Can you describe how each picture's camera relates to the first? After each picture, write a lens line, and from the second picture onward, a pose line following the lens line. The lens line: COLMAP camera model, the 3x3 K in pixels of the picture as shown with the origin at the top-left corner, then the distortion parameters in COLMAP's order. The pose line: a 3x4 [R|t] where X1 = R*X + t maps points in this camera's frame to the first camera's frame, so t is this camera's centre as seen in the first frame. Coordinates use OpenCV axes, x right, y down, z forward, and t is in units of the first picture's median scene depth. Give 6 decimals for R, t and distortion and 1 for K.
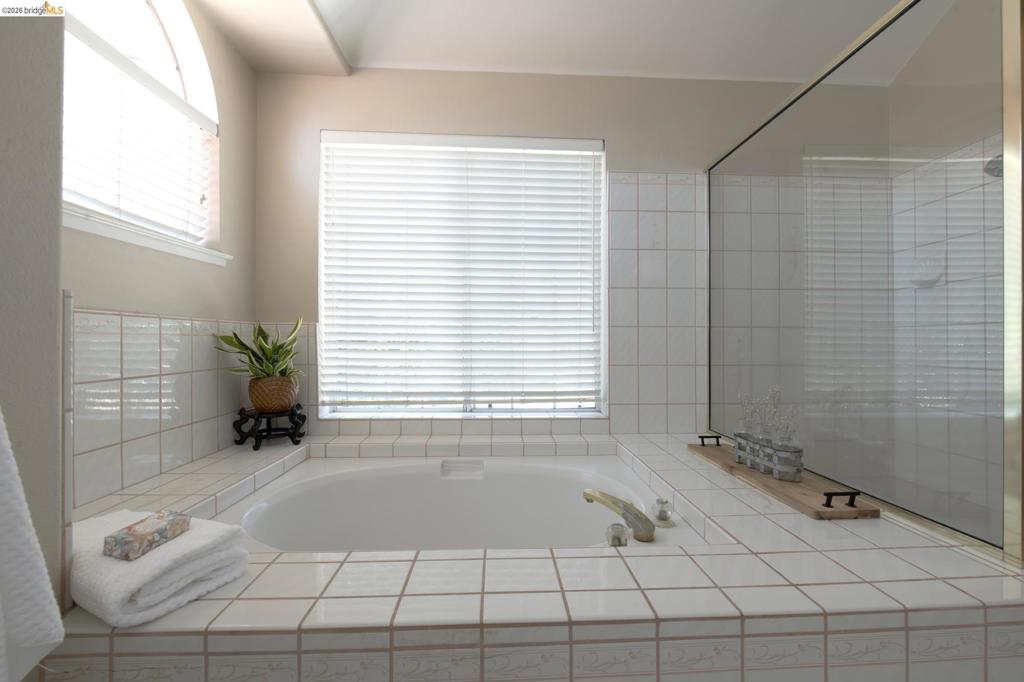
lens RADIAL K [[420.4, 0, 512.0], [0, 420.4, 341.0], [0, 0, 1]] dist [-0.000371, -0.000655]
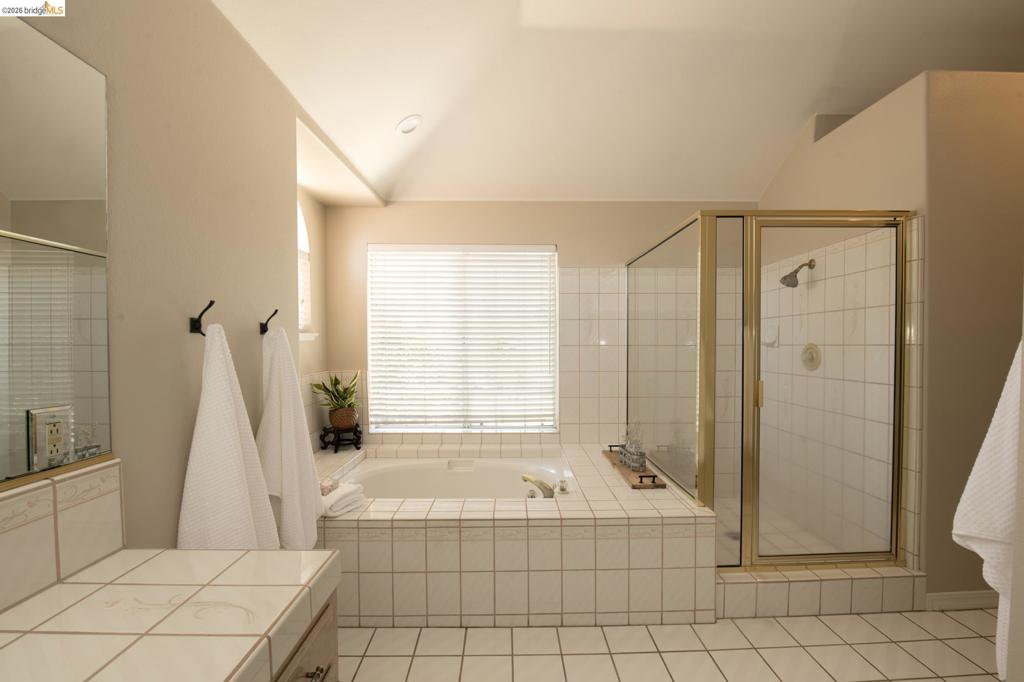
lens RADIAL K [[429.3, 0, 508.1], [0, 429.3, 356.1], [0, 0, 1]] dist [-0.002446, -0.000173]
pose [[0.999204, -0.004008, -0.039687, 0.116627], [0.005168, 0.999561, 0.029161, -0.145405], [0.039553, -0.029343, 0.998787, -0.563805]]
